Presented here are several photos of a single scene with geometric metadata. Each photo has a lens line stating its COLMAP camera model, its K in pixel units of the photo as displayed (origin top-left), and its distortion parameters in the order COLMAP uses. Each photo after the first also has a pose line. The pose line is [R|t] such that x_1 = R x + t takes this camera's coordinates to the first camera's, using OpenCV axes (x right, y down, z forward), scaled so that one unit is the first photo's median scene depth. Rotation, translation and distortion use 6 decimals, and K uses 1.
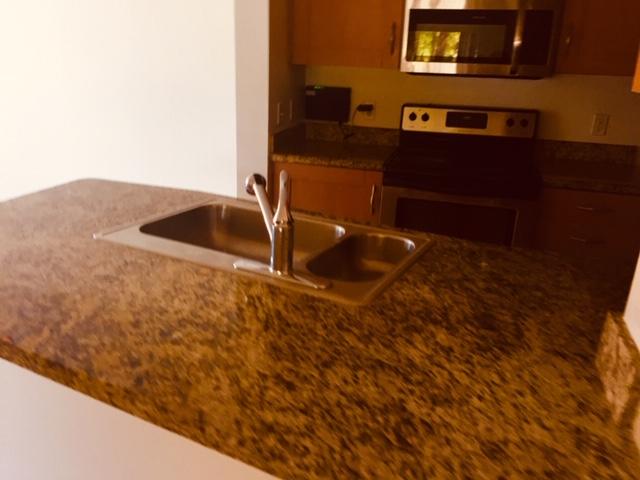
lens RADIAL K [[546.9, 0, 317.0], [0, 546.9, 238.8], [0, 0, 1]] dist [0.048023, -0.035035]
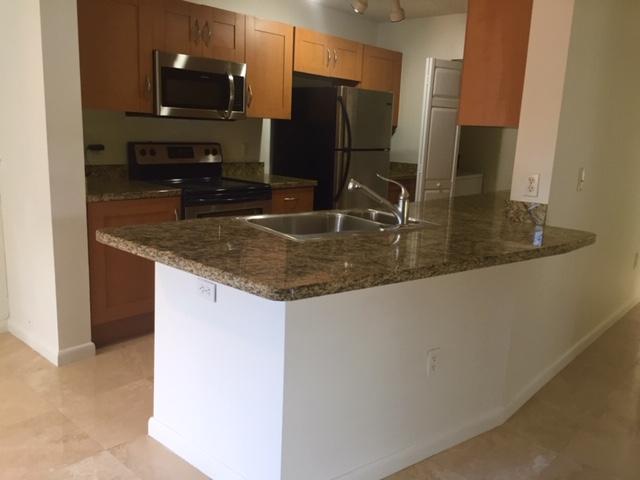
lens RADIAL K [[546.9, 0, 320.7], [0, 546.9, 242.4], [0, 0, 1]] dist [0.048023, -0.035035]
pose [[0.427519, -0.205947, 0.880235, -2.257754], [0.254869, 0.961664, 0.101212, -0.180717], [-0.867335, 0.181074, 0.463619, 0.483329]]
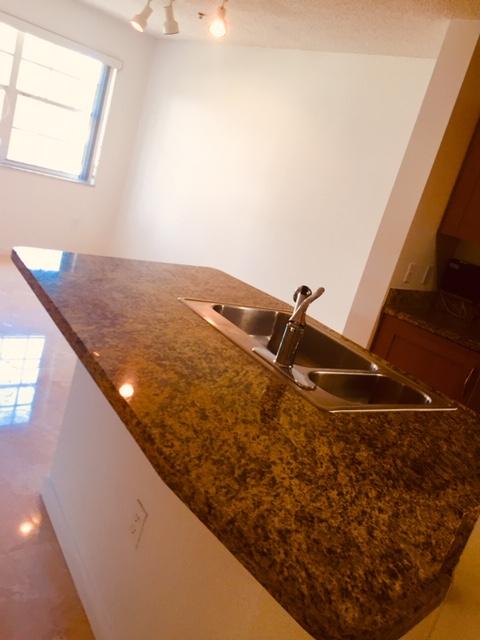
lens RADIAL K [[546.9, 0, 239.6], [0, 546.9, 320.7], [0, 0, 1]] dist [0.048023, -0.035035]
pose [[0.845435, 0.318707, -0.428562, 0.387805], [-0.375009, 0.925592, -0.051457, 0.080493], [0.380274, 0.204218, 0.902046, -0.107686]]
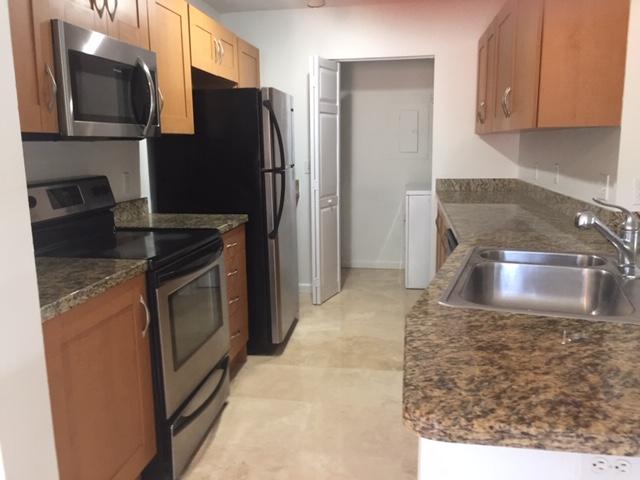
lens RADIAL K [[546.9, 0, 318.9], [0, 546.9, 238.9], [0, 0, 1]] dist [0.048023, -0.035035]
pose [[-0.113850, -0.208942, 0.971278, -1.571373], [0.319060, 0.918159, 0.234914, -0.688417], [-0.940871, 0.336641, -0.037867, 2.143914]]
